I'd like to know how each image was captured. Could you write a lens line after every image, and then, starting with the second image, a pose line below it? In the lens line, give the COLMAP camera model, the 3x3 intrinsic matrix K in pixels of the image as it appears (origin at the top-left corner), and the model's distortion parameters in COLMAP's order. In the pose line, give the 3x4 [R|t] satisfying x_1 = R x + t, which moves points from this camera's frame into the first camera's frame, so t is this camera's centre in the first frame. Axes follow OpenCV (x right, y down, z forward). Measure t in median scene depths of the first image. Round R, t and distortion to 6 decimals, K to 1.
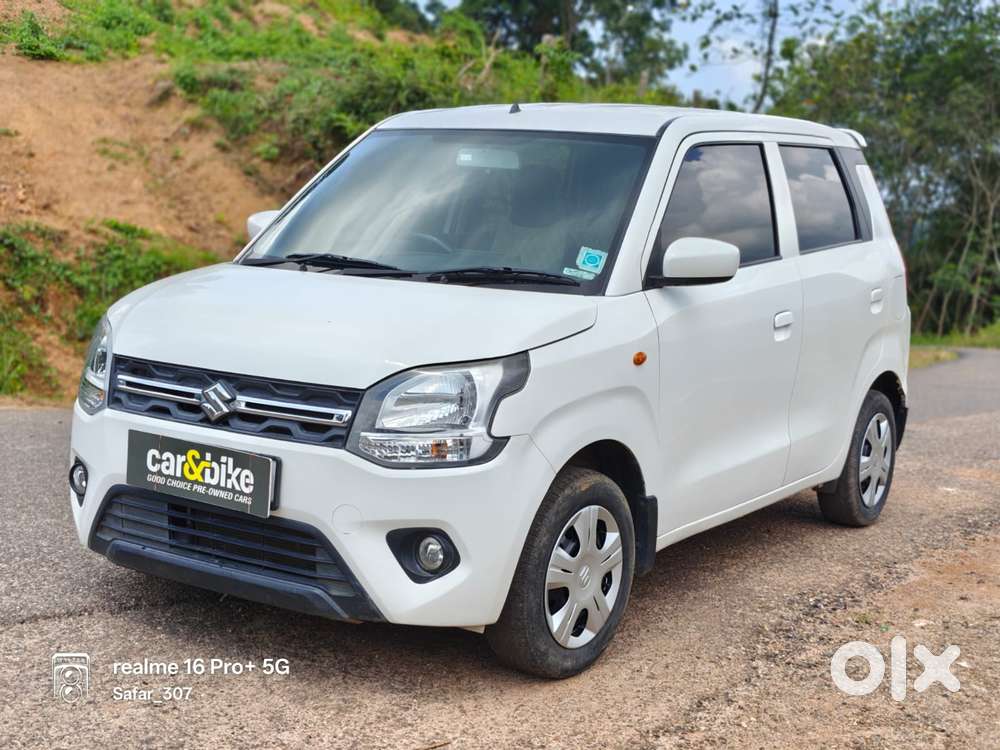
lens RADIAL K [[1262.6, 0, 562.9], [0, 1262.6, 372.1], [0, 0, 1]] dist [0.014558, 0.026830]
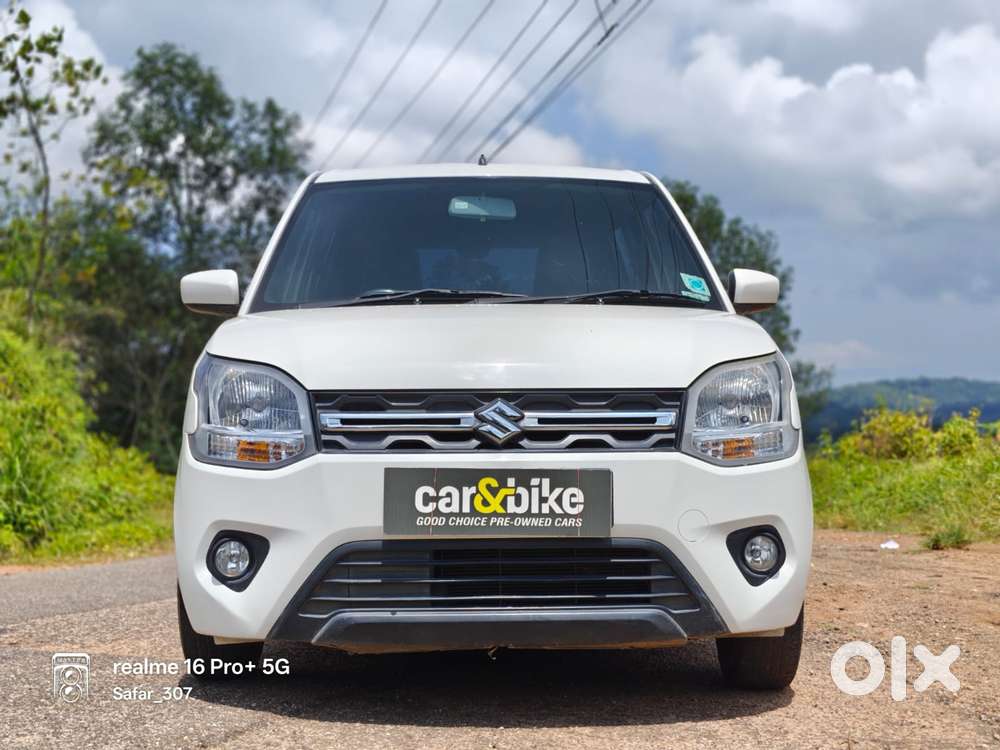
lens RADIAL K [[1269.9, 0, 500.0], [0, 1269.9, 375.0], [0, 0, 1]] dist [0.129056, -0.050269]
pose [[0.843963, -0.041203, 0.534816, -0.753067], [0.115554, 0.987601, -0.106264, 0.085744], [-0.523806, 0.151483, 0.838260, 0.249369]]
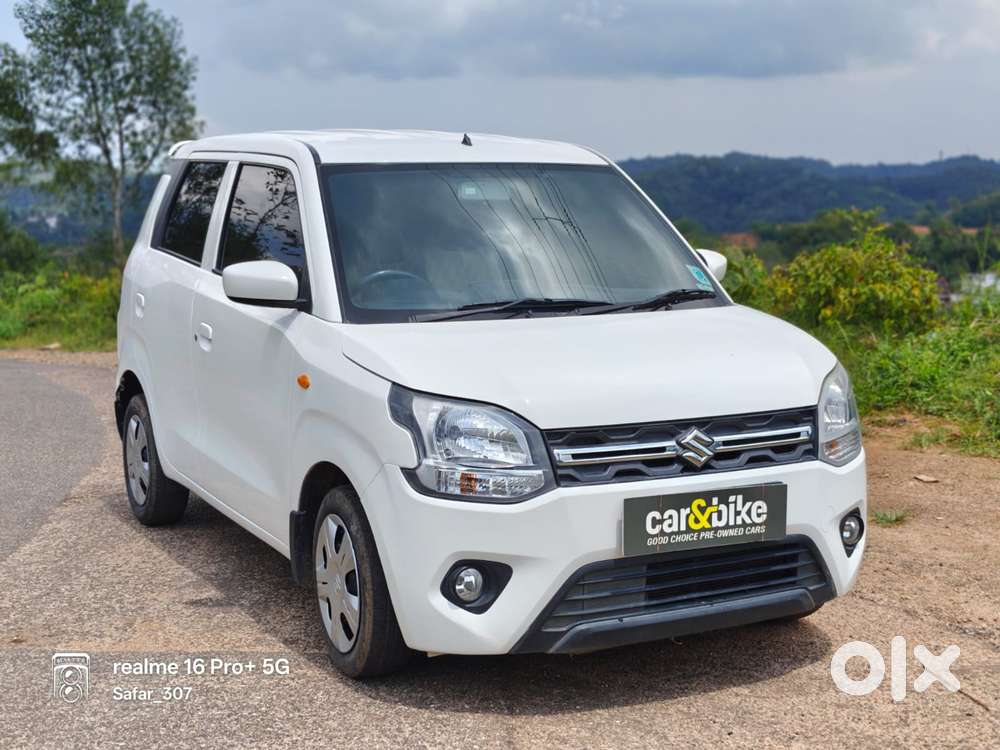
lens RADIAL K [[1269.9, 0, 500.0], [0, 1269.9, 375.0], [0, 0, 1]] dist [0.129056, -0.050269]
pose [[0.555108, -0.155689, 0.817078, -1.201797], [0.136973, 0.986026, 0.094824, -0.155503], [-0.820423, 0.059280, 0.568676, 0.544529]]
